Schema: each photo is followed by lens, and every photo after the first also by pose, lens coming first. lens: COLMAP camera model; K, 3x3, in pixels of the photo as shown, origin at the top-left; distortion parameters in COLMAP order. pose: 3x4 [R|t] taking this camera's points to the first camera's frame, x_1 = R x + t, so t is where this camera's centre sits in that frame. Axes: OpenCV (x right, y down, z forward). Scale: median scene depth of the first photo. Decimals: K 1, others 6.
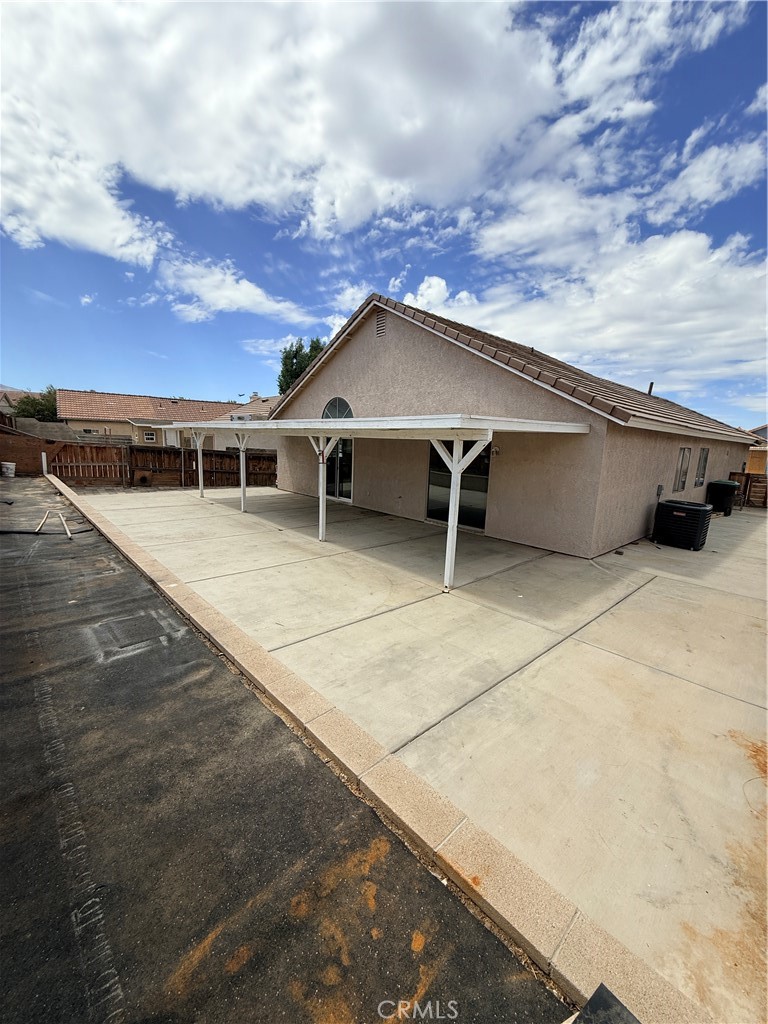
lens RADIAL K [[416.2, 0, 384.0], [0, 416.2, 512.0], [0, 0, 1]] dist [-0.001228, 0.000057]
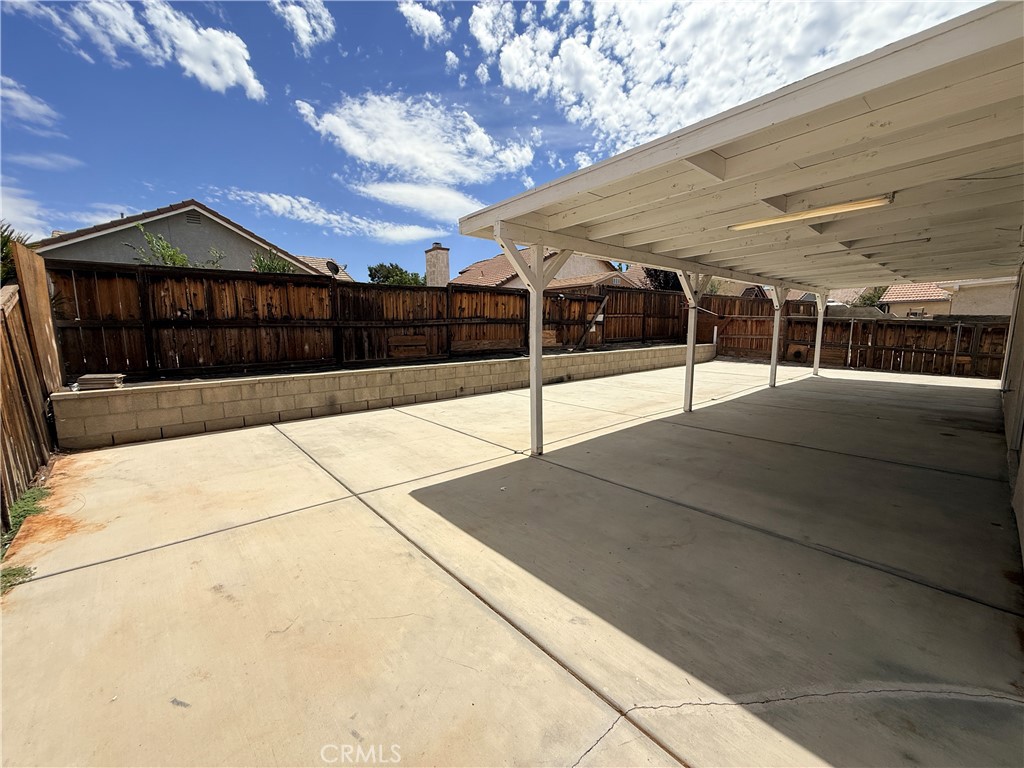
lens RADIAL K [[407.7, 0, 510.6], [0, 407.7, 383.5], [0, 0, 1]] dist [-0.000966, -0.000189]
pose [[-0.038886, 0.098779, -0.994349, 0.898604], [-0.164266, 0.980932, 0.103870, -0.007132], [0.985649, 0.167377, -0.021918, 1.002898]]
